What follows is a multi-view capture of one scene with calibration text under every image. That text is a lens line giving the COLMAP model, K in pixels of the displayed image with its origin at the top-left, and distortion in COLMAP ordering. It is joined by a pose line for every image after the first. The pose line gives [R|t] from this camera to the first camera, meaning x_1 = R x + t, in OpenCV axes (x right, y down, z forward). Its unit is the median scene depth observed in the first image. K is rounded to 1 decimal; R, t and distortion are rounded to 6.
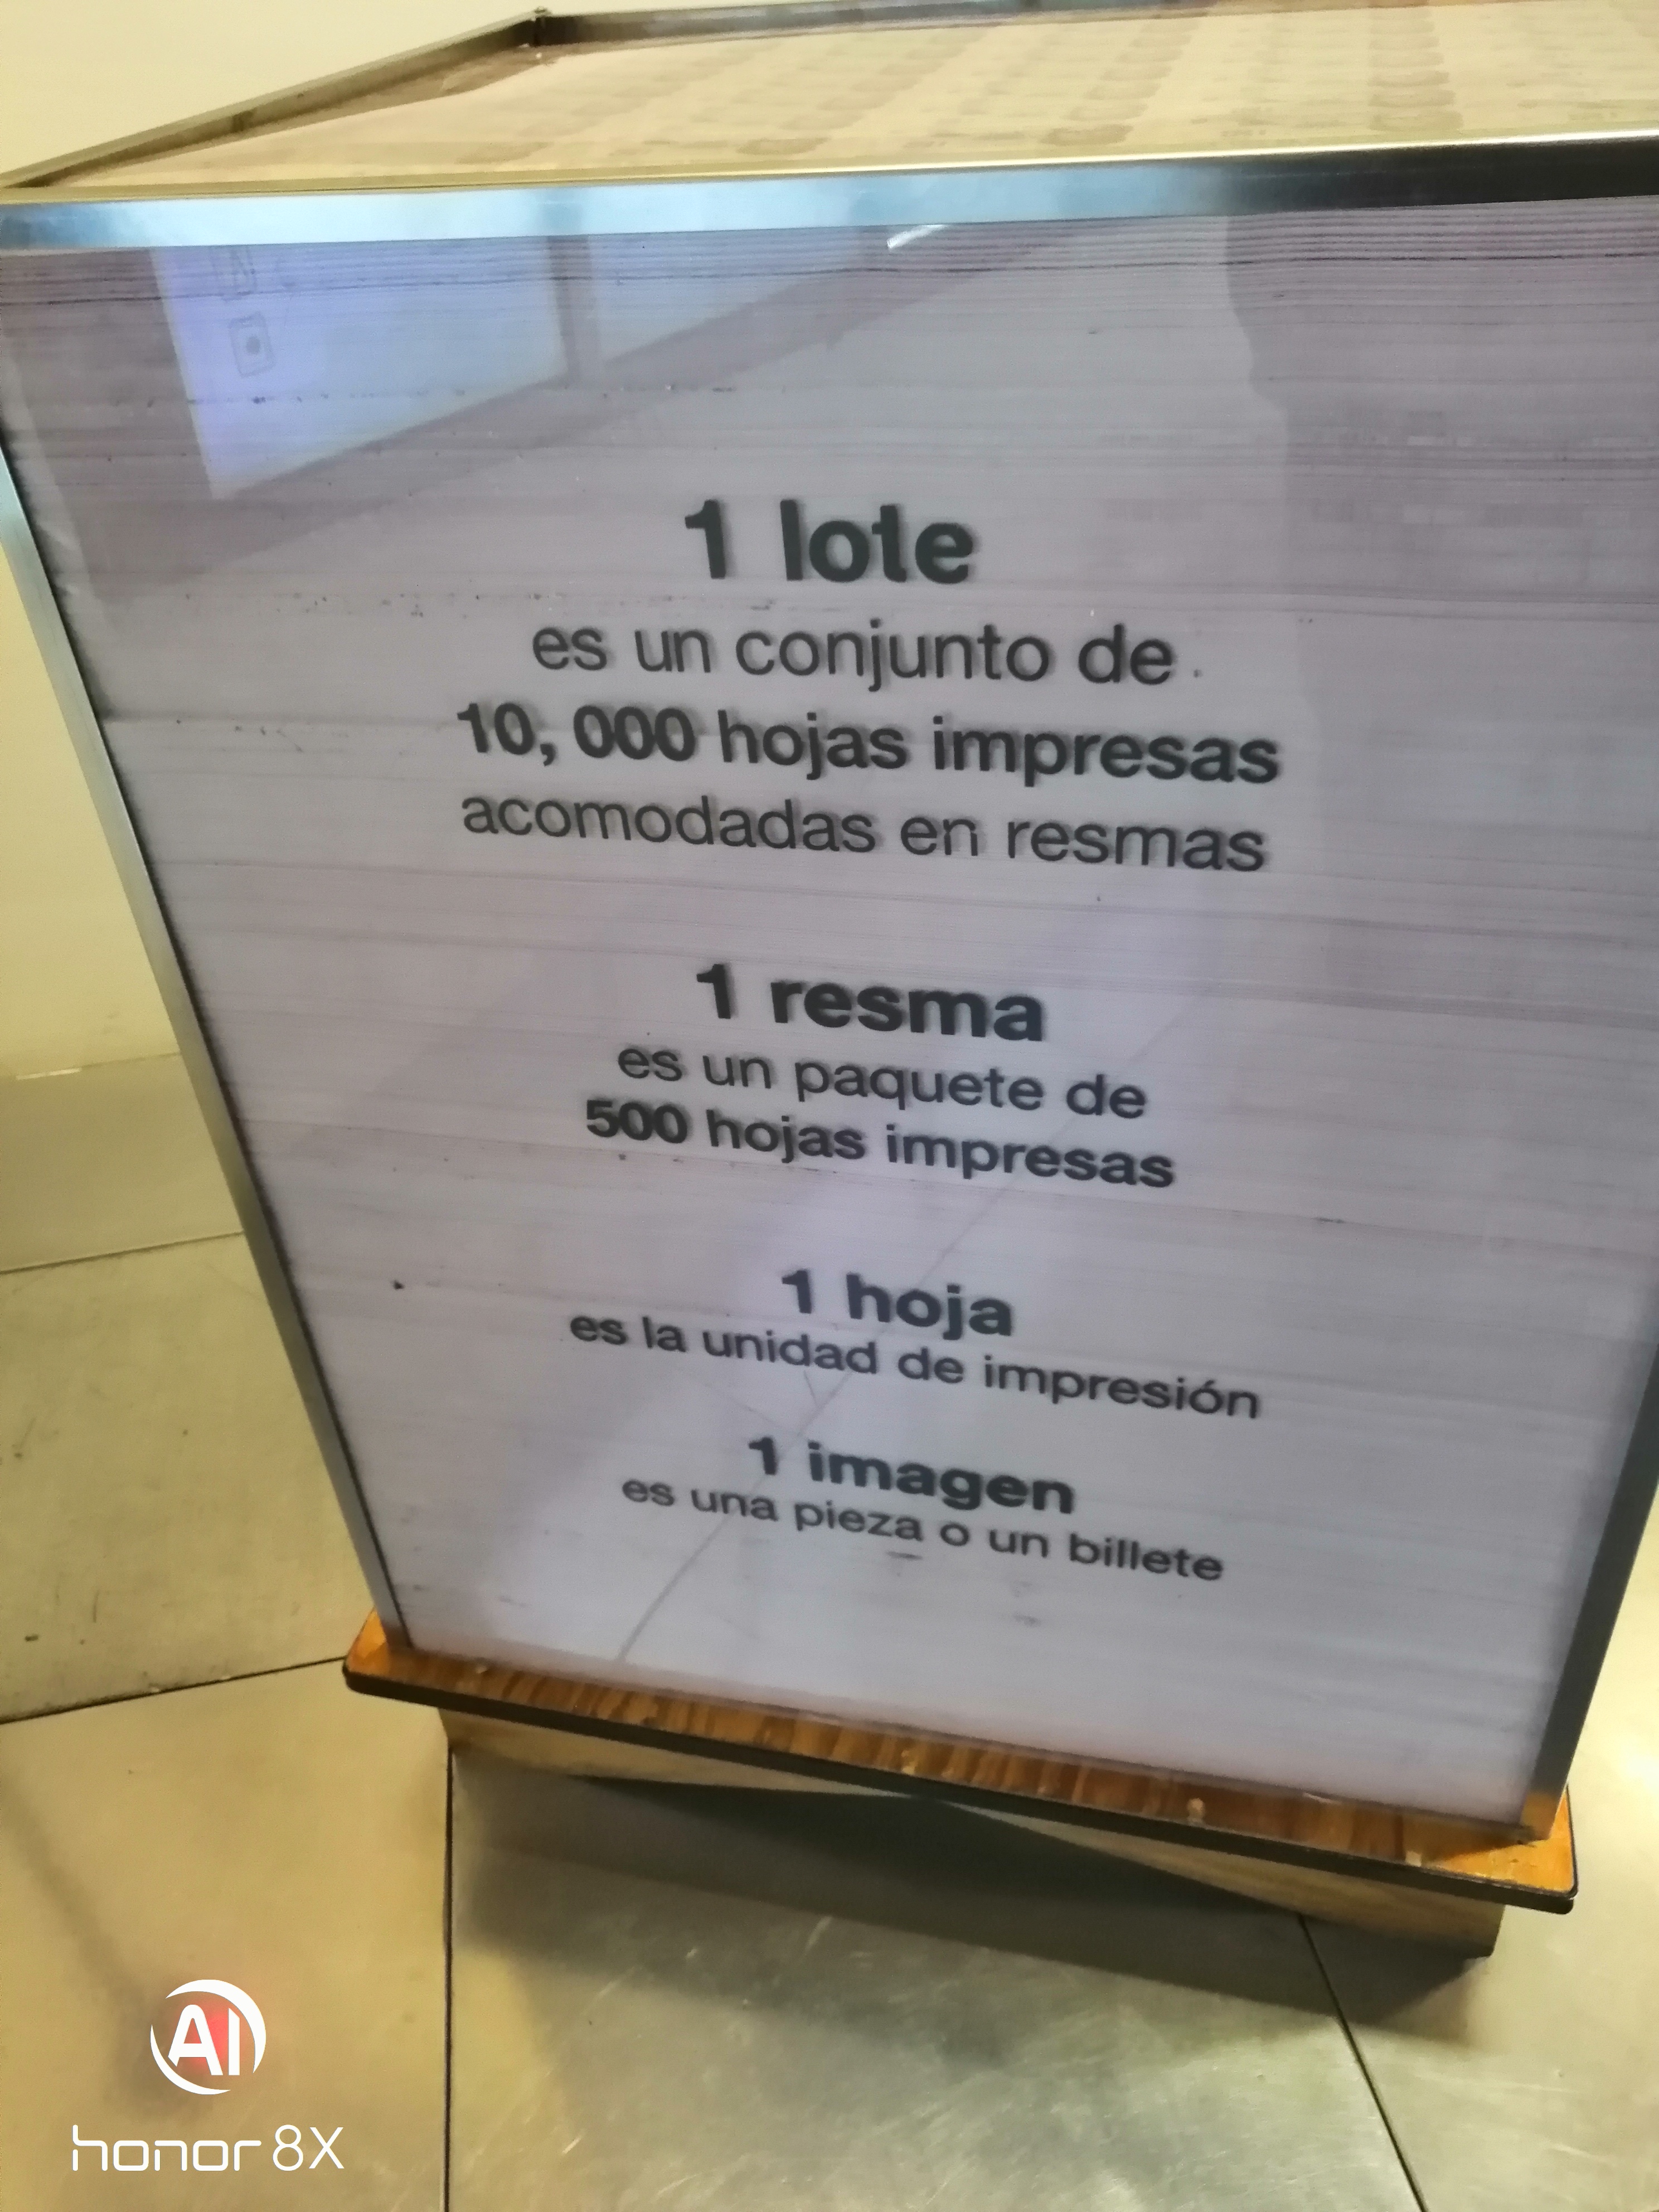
lens RADIAL K [[1651.9, 0, 829.5], [0, 1651.9, 1106.0], [0, 0, 1]] dist [0.050107, -0.000635]
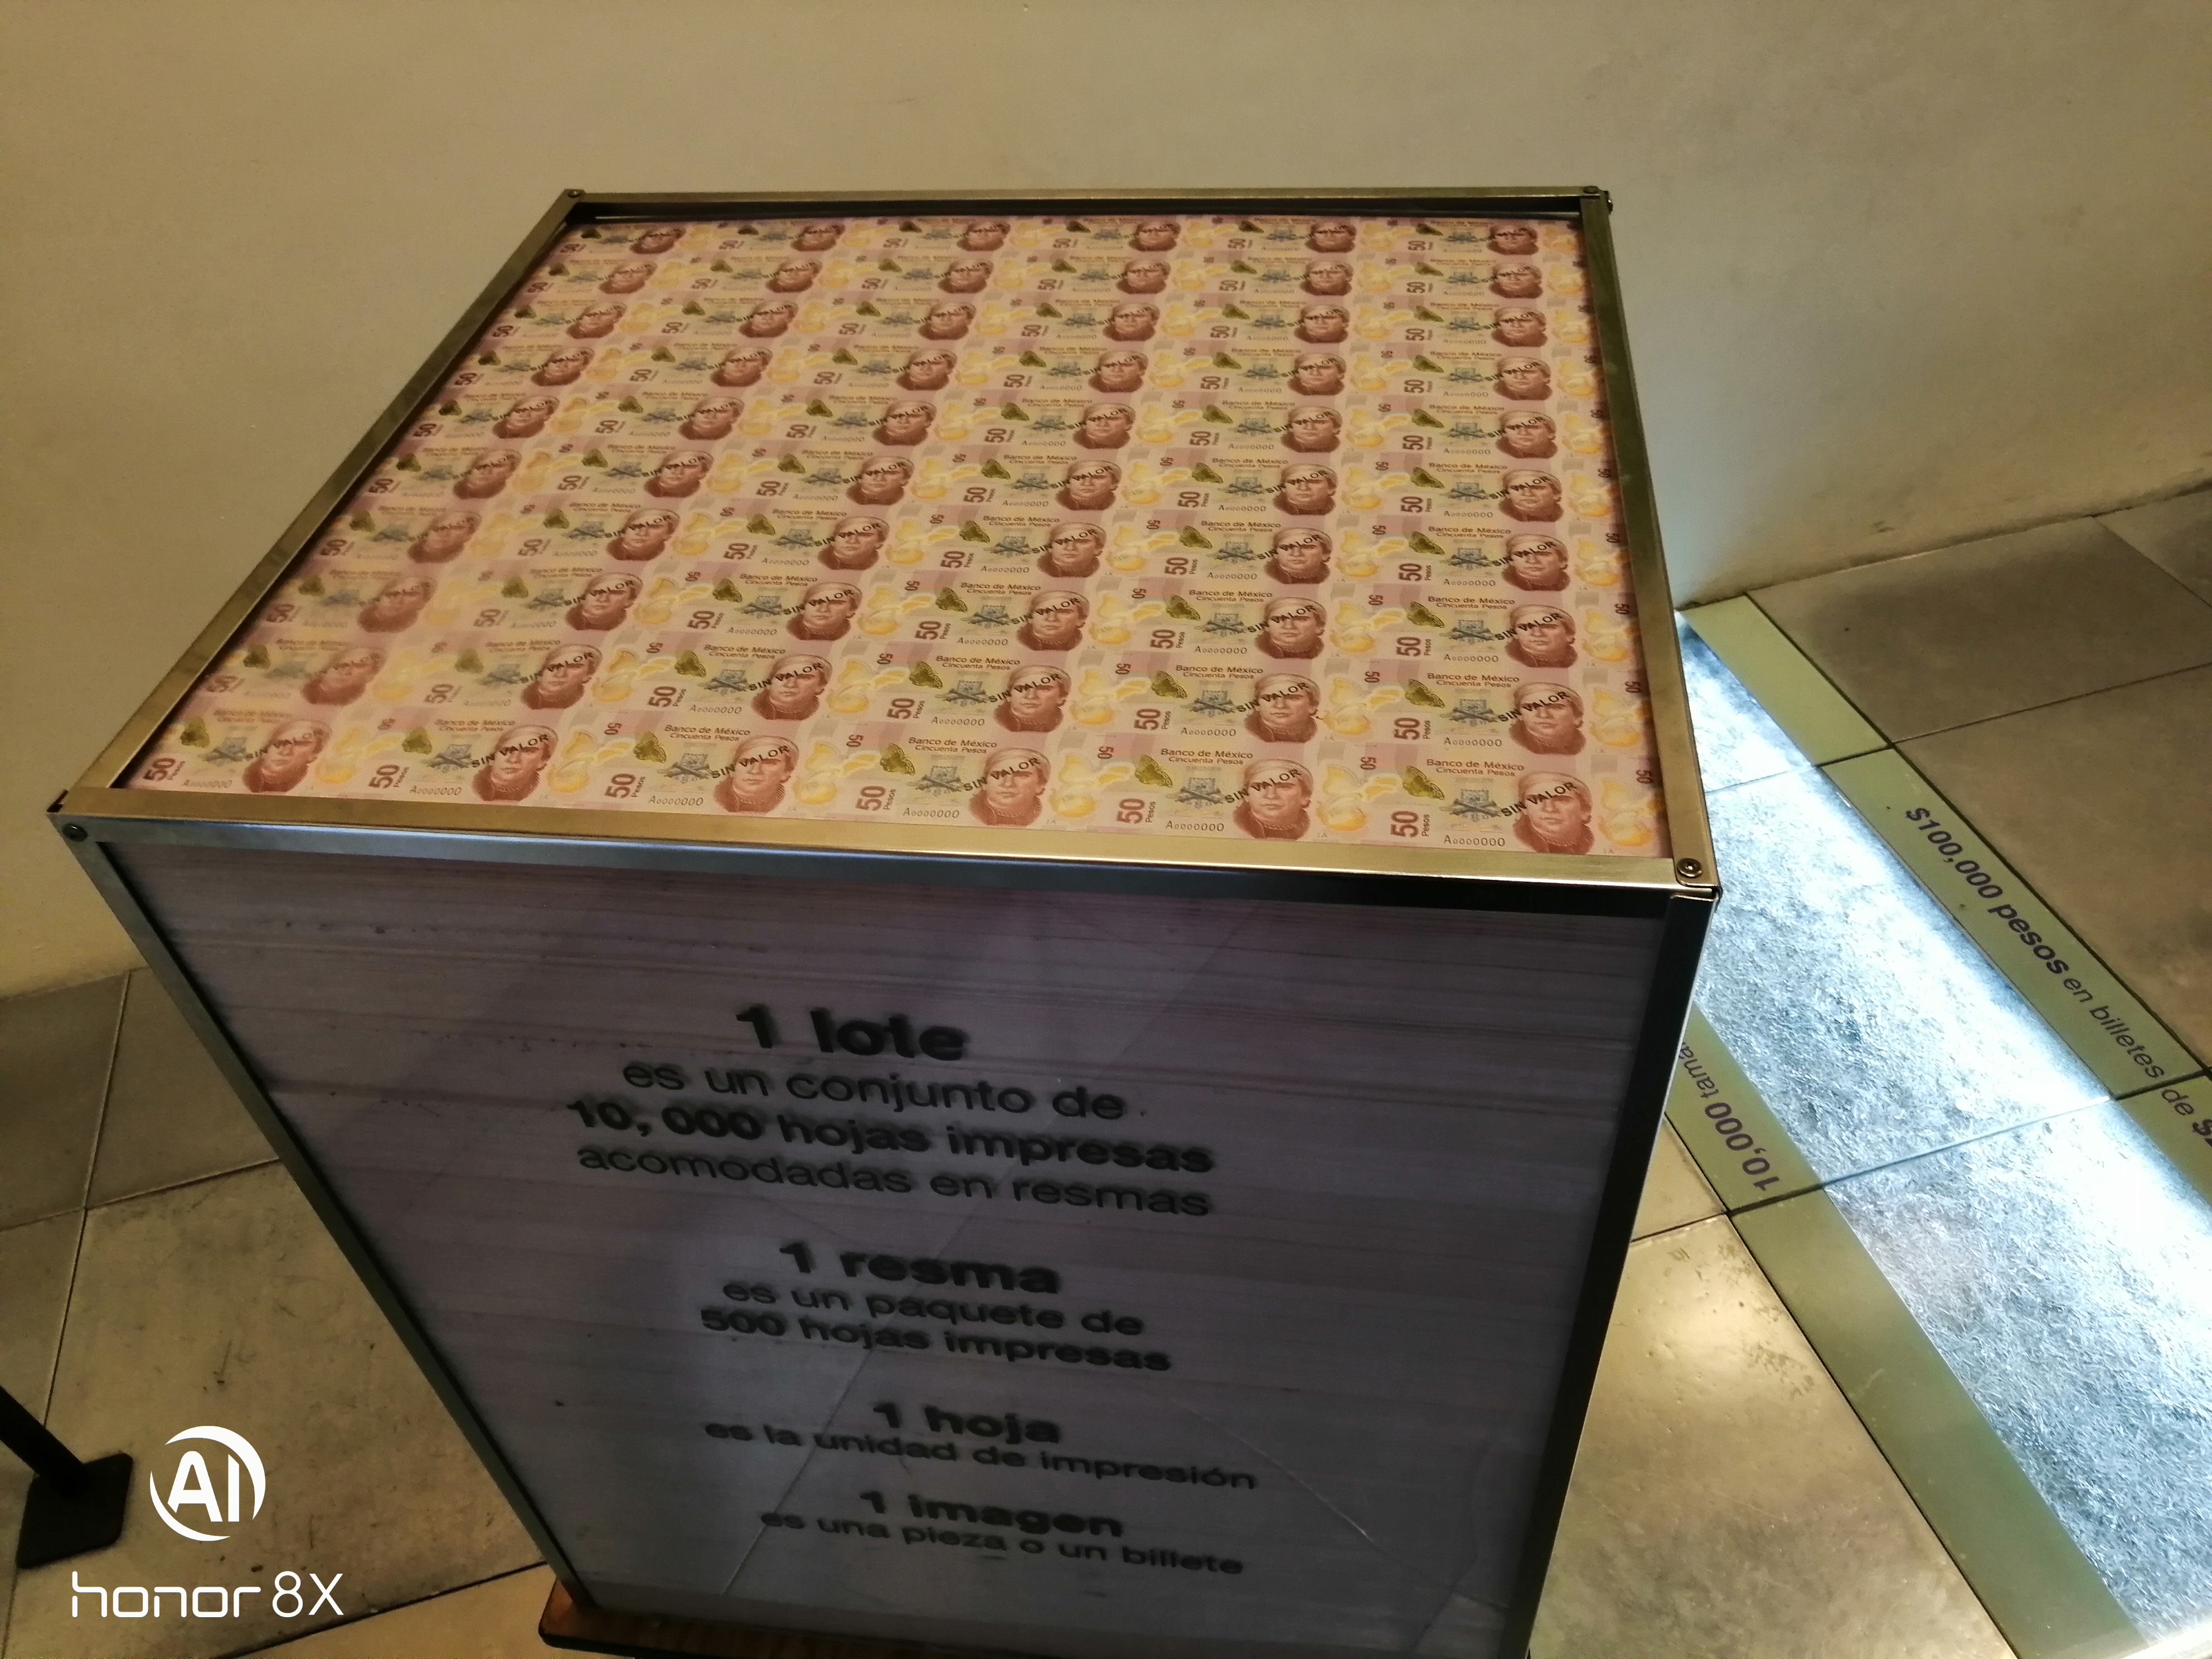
lens RADIAL K [[1727.3, 0, 1106.0], [0, 1727.3, 829.5], [0, 0, 1]] dist [-0.006709, 0.095633]
pose [[0.996421, -0.058869, 0.060662, 0.099544], [0.049100, 0.987229, 0.151551, -0.553265], [-0.068809, -0.148030, 0.986586, -0.242136]]
